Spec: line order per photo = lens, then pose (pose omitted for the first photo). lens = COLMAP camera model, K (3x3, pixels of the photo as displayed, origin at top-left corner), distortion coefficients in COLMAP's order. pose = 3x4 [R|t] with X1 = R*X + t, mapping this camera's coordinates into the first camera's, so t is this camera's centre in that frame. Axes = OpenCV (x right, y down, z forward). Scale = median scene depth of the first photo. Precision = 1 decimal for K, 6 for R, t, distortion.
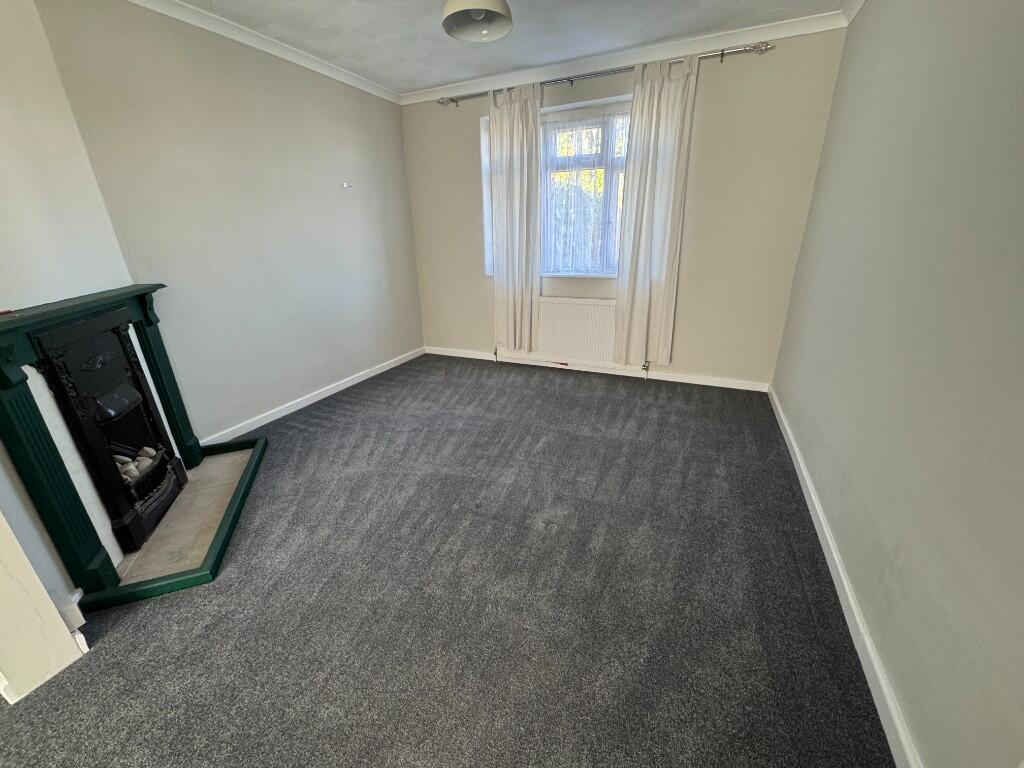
lens RADIAL K [[403.9, 0, 510.4], [0, 403.9, 385.0], [0, 0, 1]] dist [-0.003017, -0.000044]
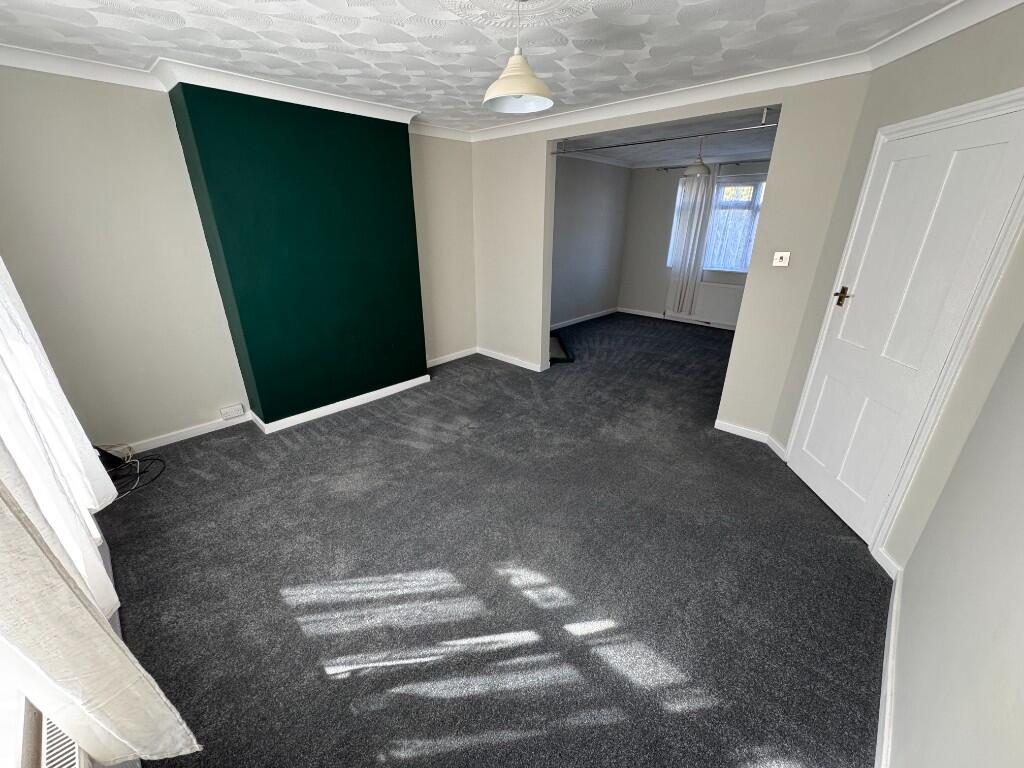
lens RADIAL K [[403.9, 0, 512.6], [0, 403.9, 382.7], [0, 0, 1]] dist [-0.003017, -0.000044]
pose [[0.944844, 0.149914, -0.291196, -0.126803], [-0.143140, 0.988699, 0.044557, 0.275949], [0.294584, -0.000418, 0.955625, -0.993344]]
